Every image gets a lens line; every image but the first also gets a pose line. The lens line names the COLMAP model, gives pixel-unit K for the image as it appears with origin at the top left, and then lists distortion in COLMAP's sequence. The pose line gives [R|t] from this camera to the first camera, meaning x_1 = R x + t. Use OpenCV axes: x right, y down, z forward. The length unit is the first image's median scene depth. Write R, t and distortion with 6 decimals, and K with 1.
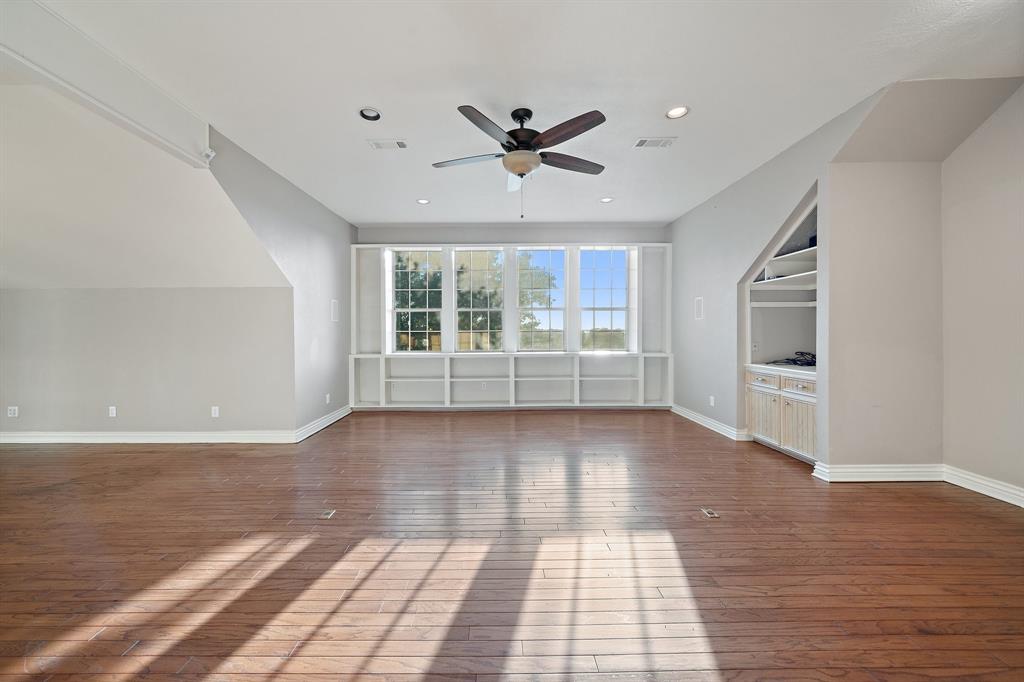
lens RADIAL K [[372.8, 0, 509.5], [0, 372.8, 333.7], [0, 0, 1]] dist [-0.001143, -0.000216]
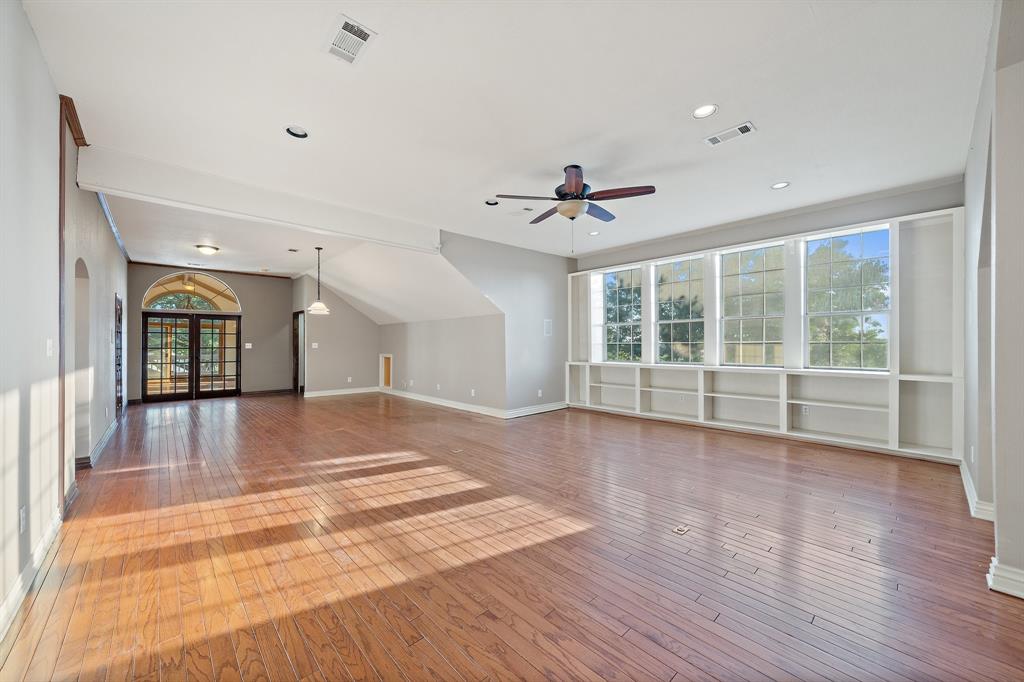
lens RADIAL K [[387.5, 0, 528.2], [0, 387.5, 340.9], [0, 0, 1]] dist [-0.000595, -0.000101]
pose [[0.692446, -0.002146, -0.721467, 0.425786], [-0.004554, 0.999963, -0.007345, -0.003219], [0.721455, 0.008372, 0.692410, 0.000498]]
